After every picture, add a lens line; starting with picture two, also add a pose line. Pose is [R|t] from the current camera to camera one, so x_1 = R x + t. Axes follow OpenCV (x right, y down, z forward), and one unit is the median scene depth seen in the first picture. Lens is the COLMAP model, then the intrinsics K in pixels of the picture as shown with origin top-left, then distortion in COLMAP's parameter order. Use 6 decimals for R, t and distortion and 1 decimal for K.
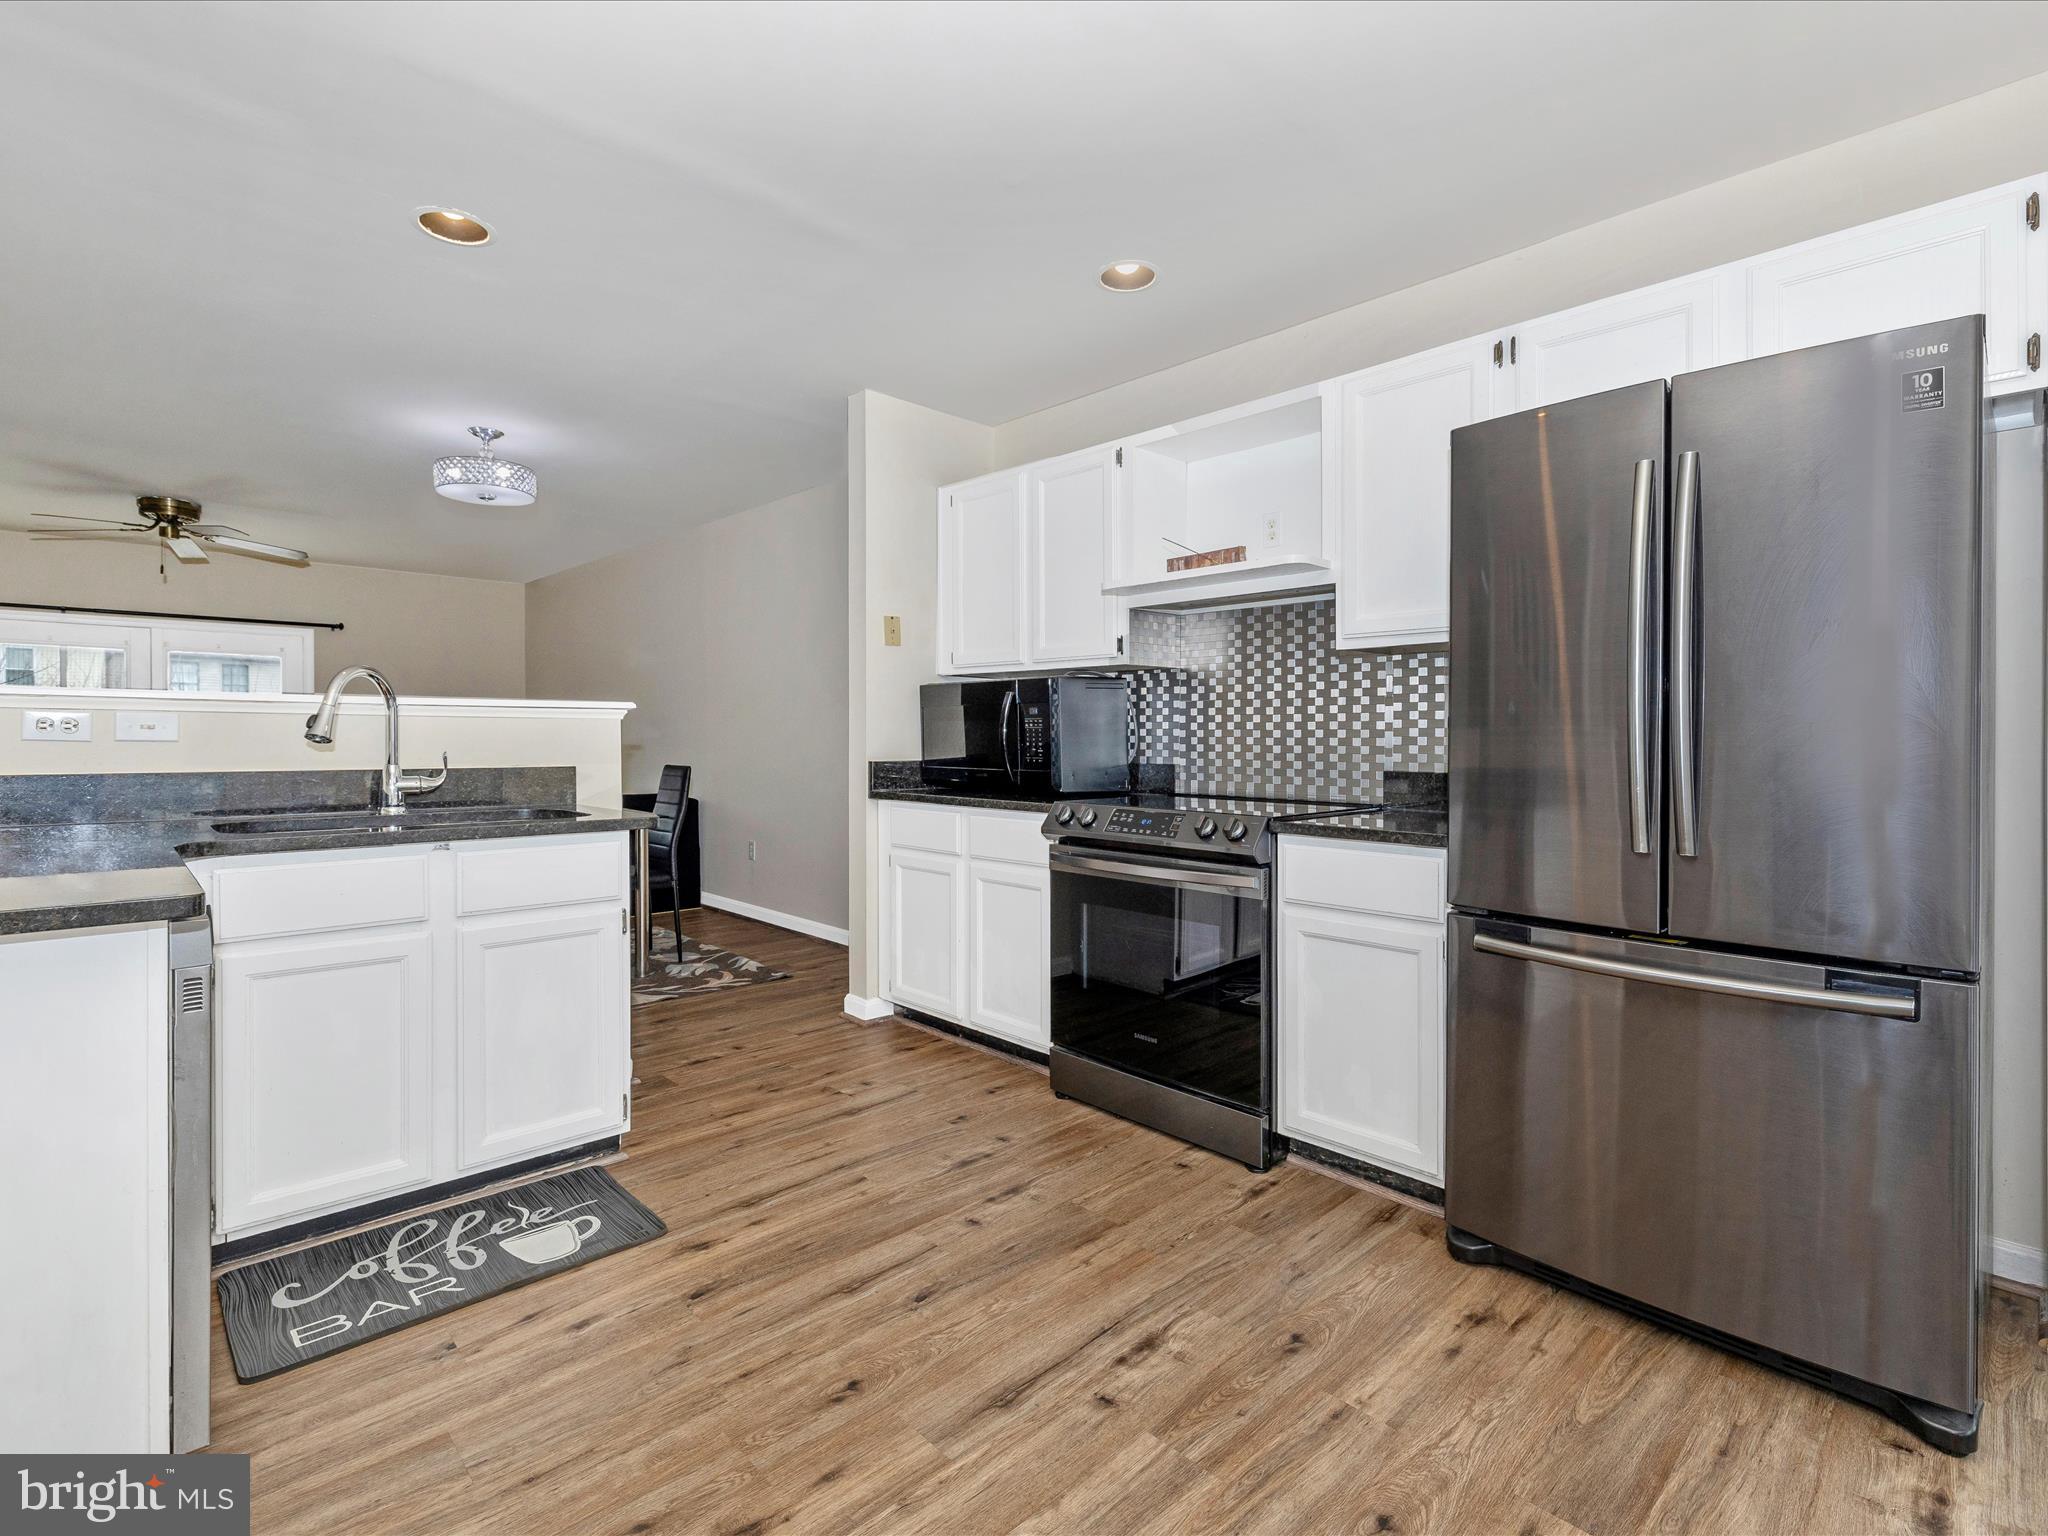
lens RADIAL K [[963.2, 0, 1014.3], [0, 963.2, 718.5], [0, 0, 1]] dist [0.001239, -0.002696]
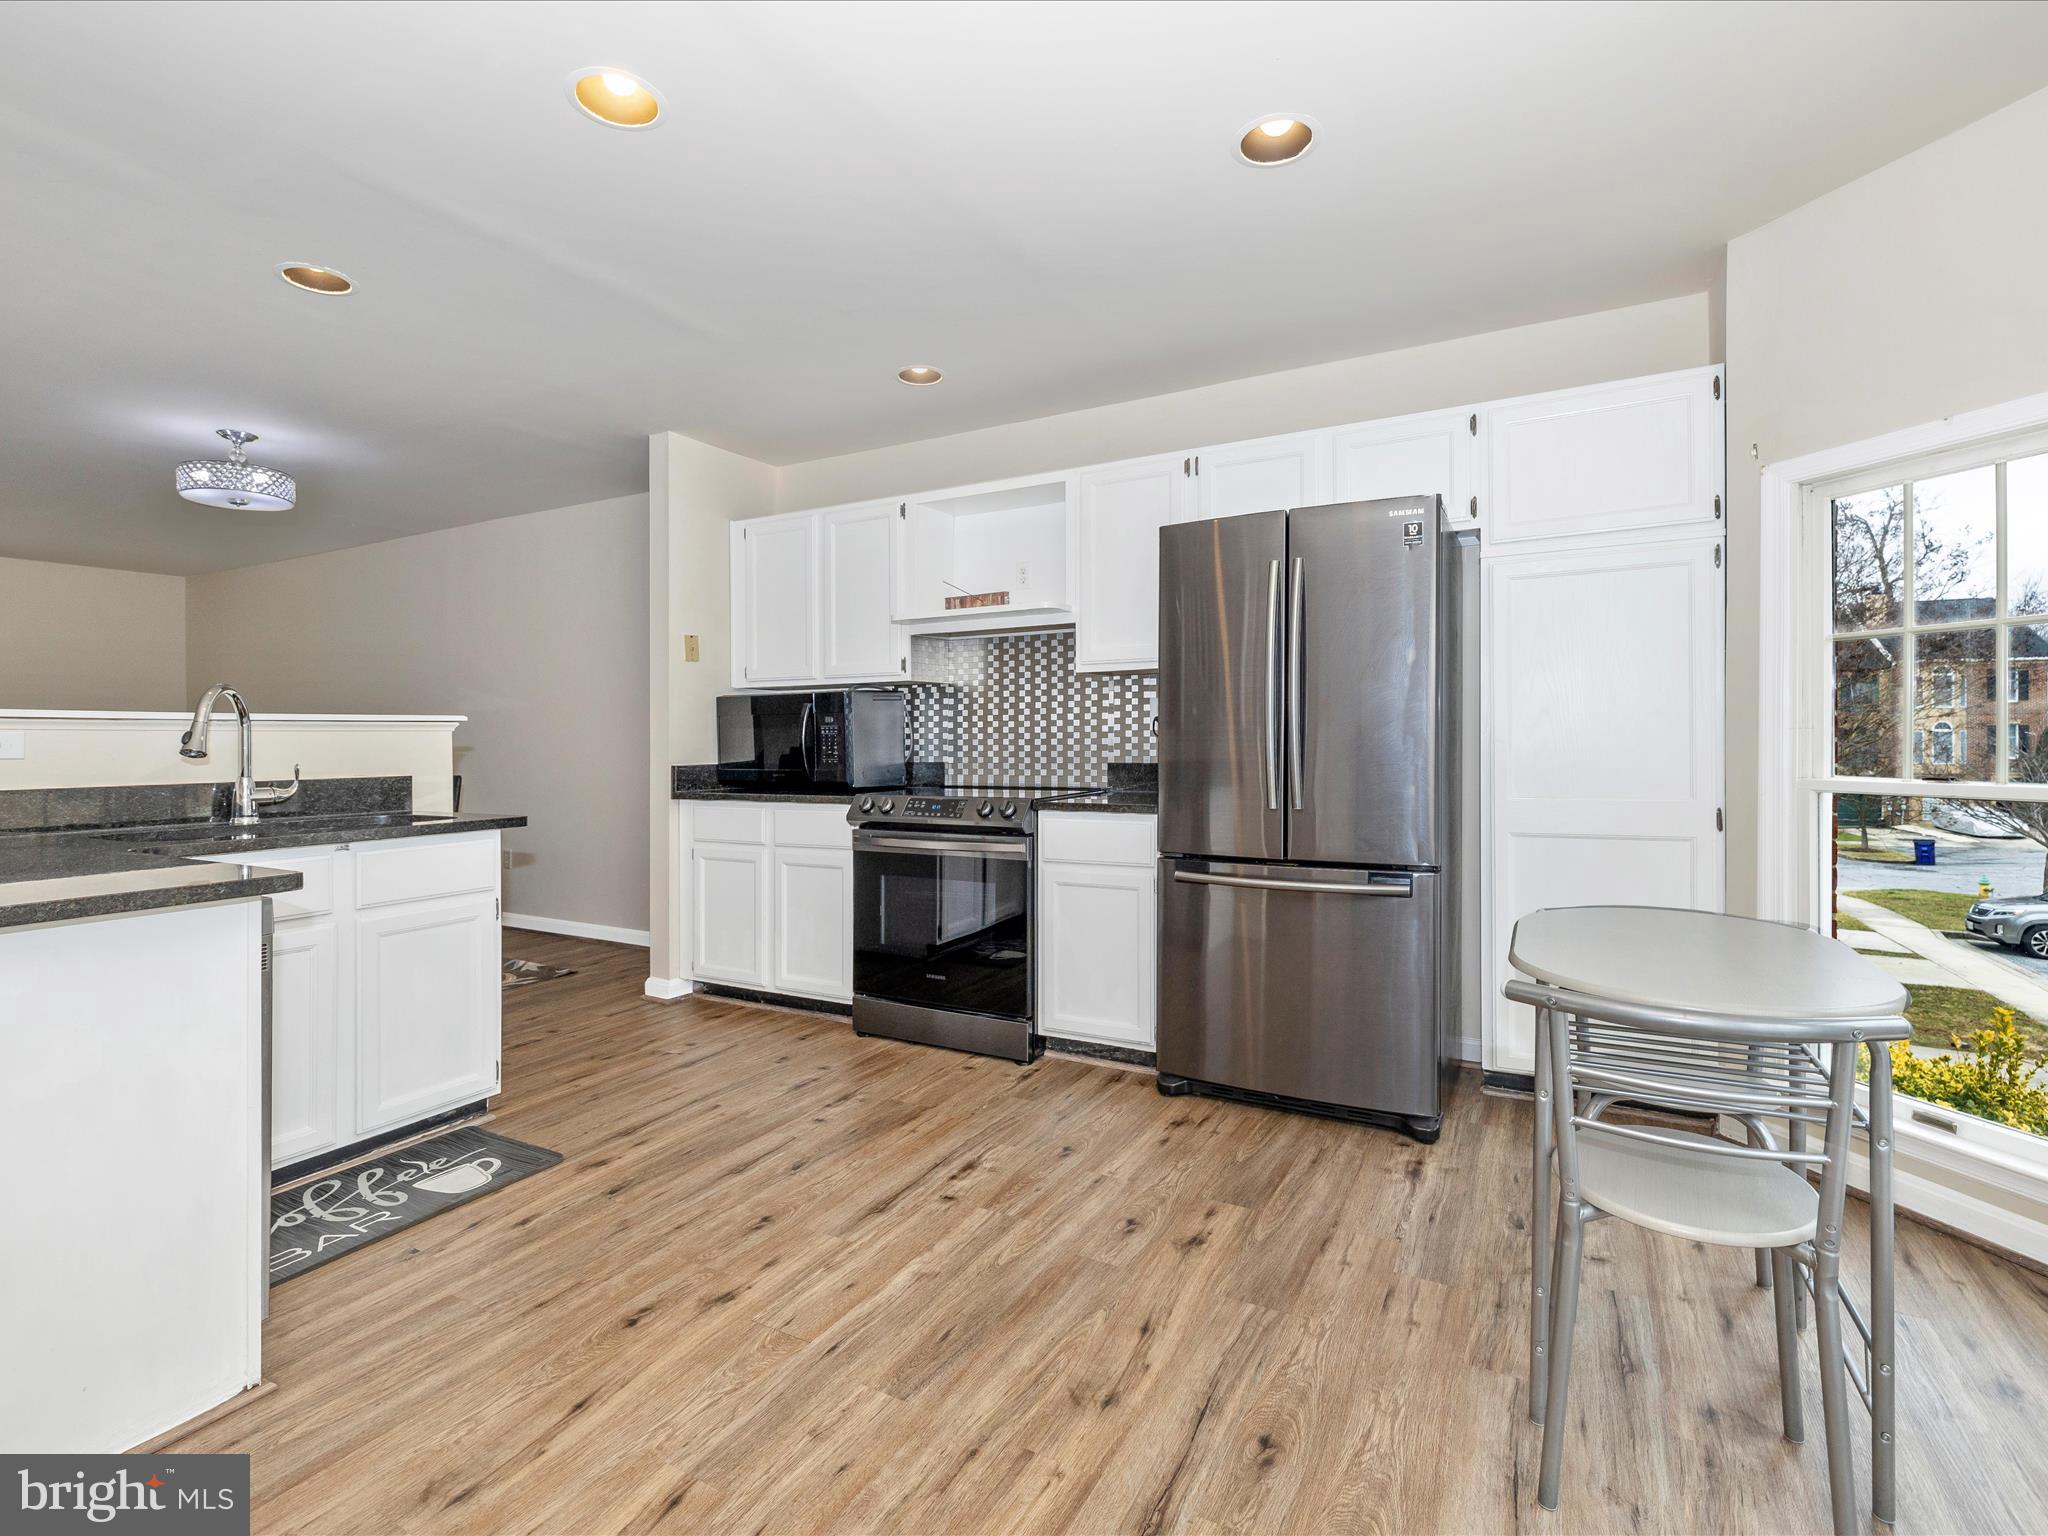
lens RADIAL K [[963.2, 0, 1019.1], [0, 963.2, 749.8], [0, 0, 1]] dist [0.001239, -0.002696]
pose [[0.954618, -0.018374, 0.297265, -0.142416], [0.009295, 0.999447, 0.031925, -0.008099], [-0.297687, -0.027713, 0.954261, -0.255371]]
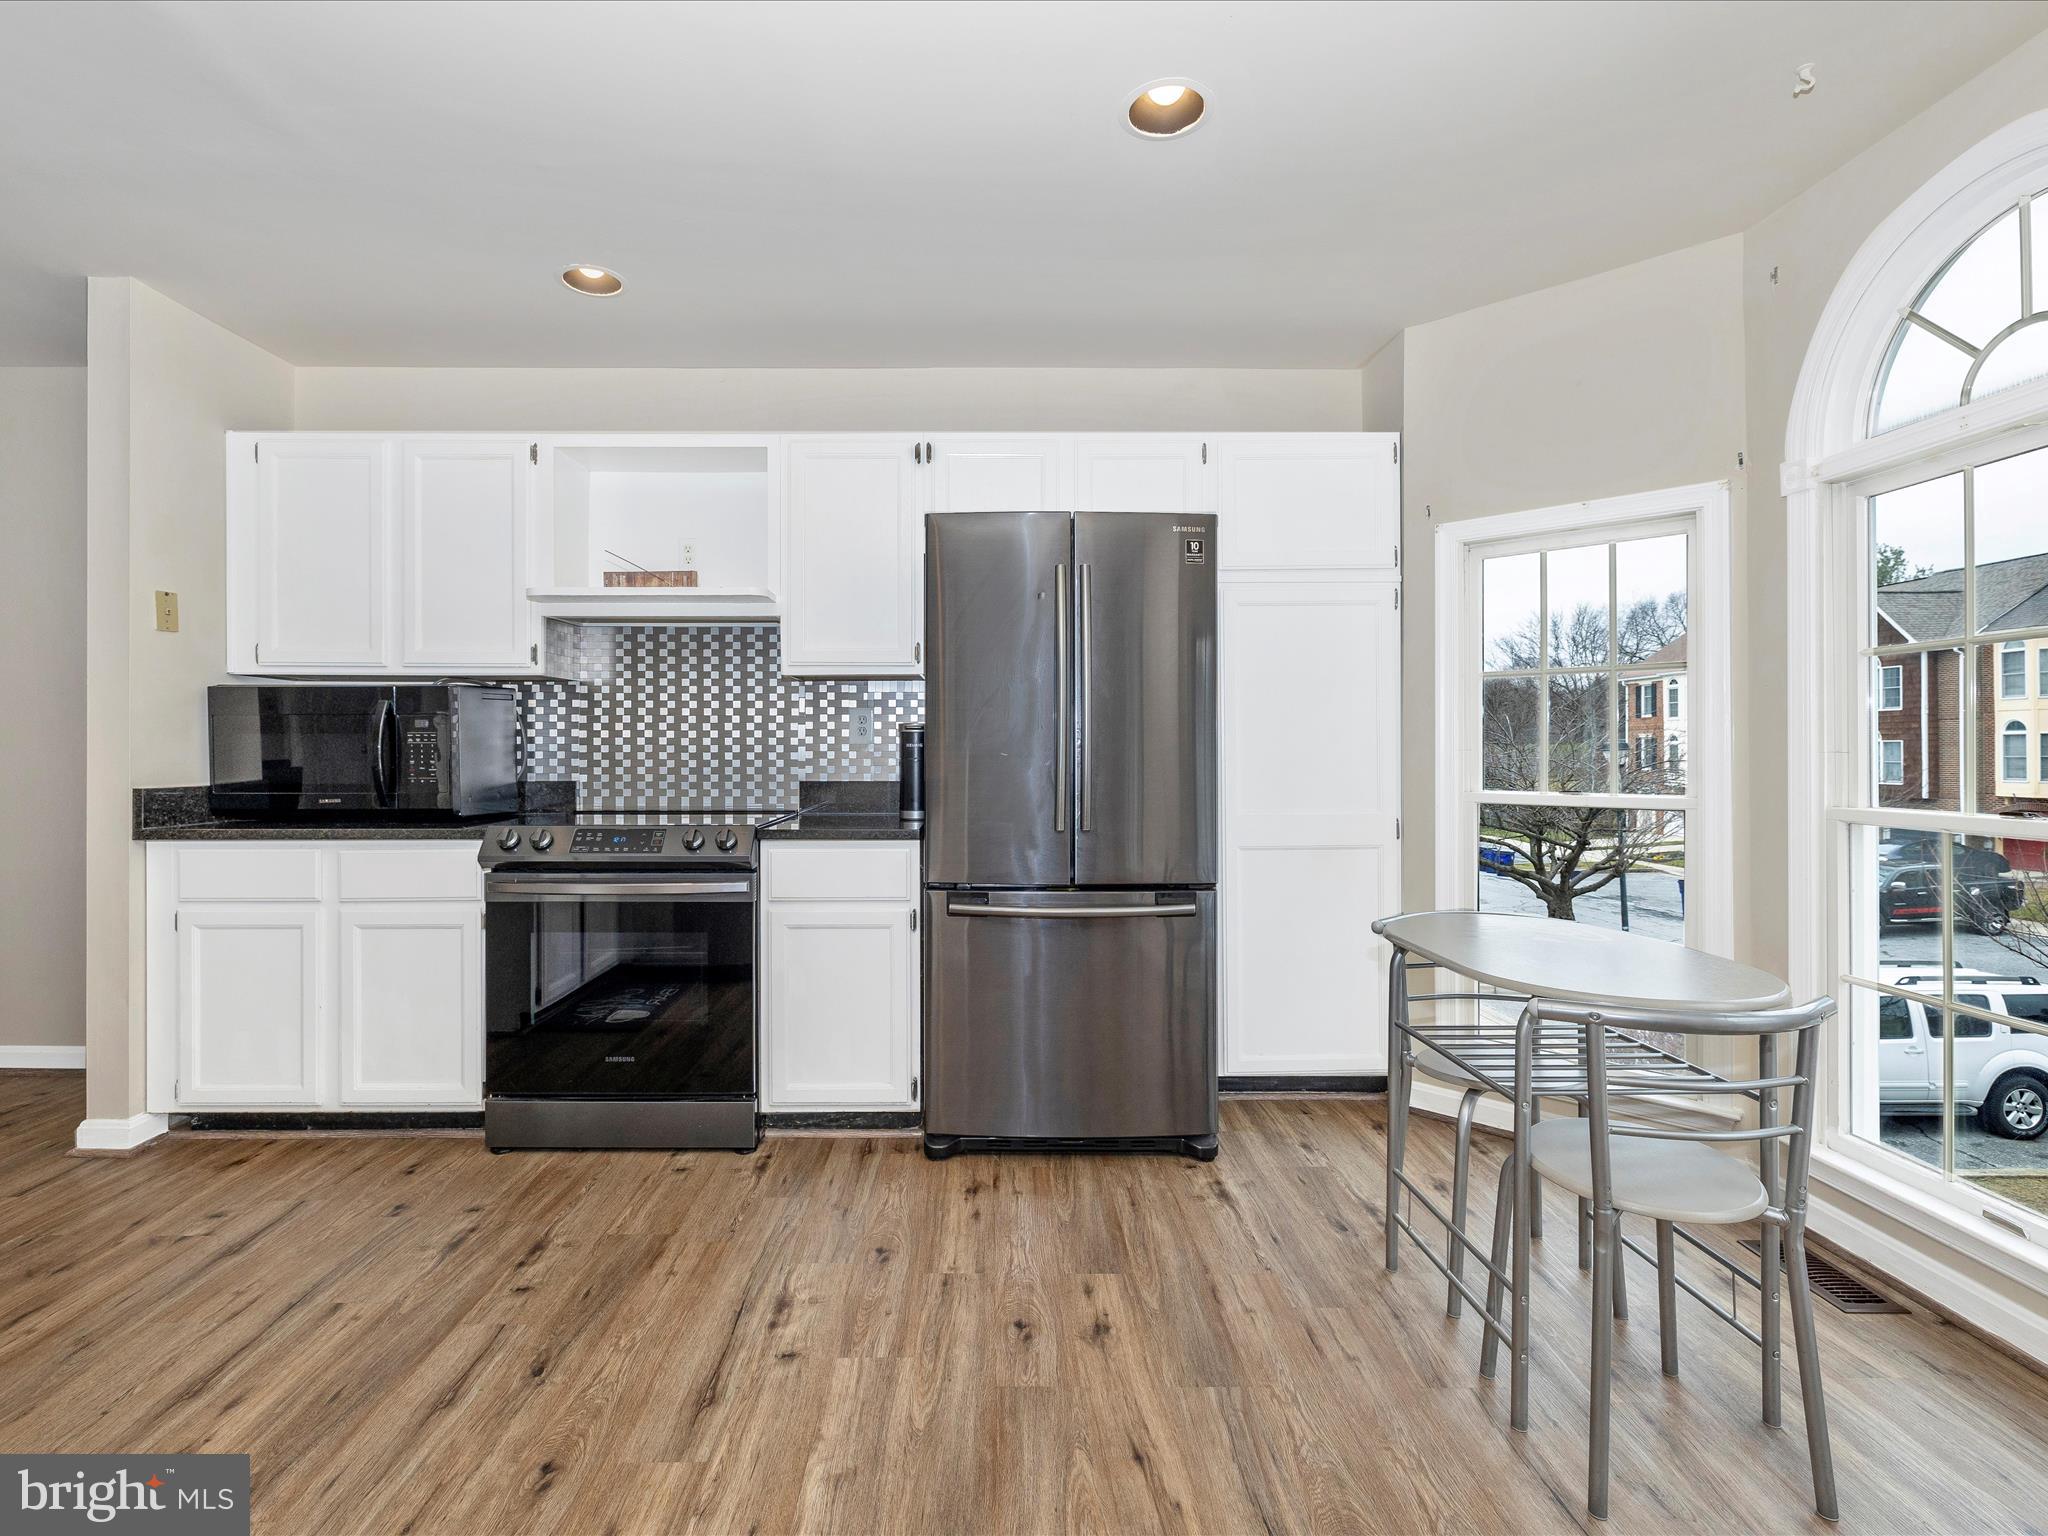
lens RADIAL K [[963.2, 0, 967.7], [0, 963.2, 774.5], [0, 0, 1]] dist [0.001239, -0.002696]
pose [[0.692872, -0.026657, 0.720568, -0.347498], [-0.009680, 0.998882, 0.046261, -0.009852], [-0.720996, -0.039028, 0.691840, 0.070001]]
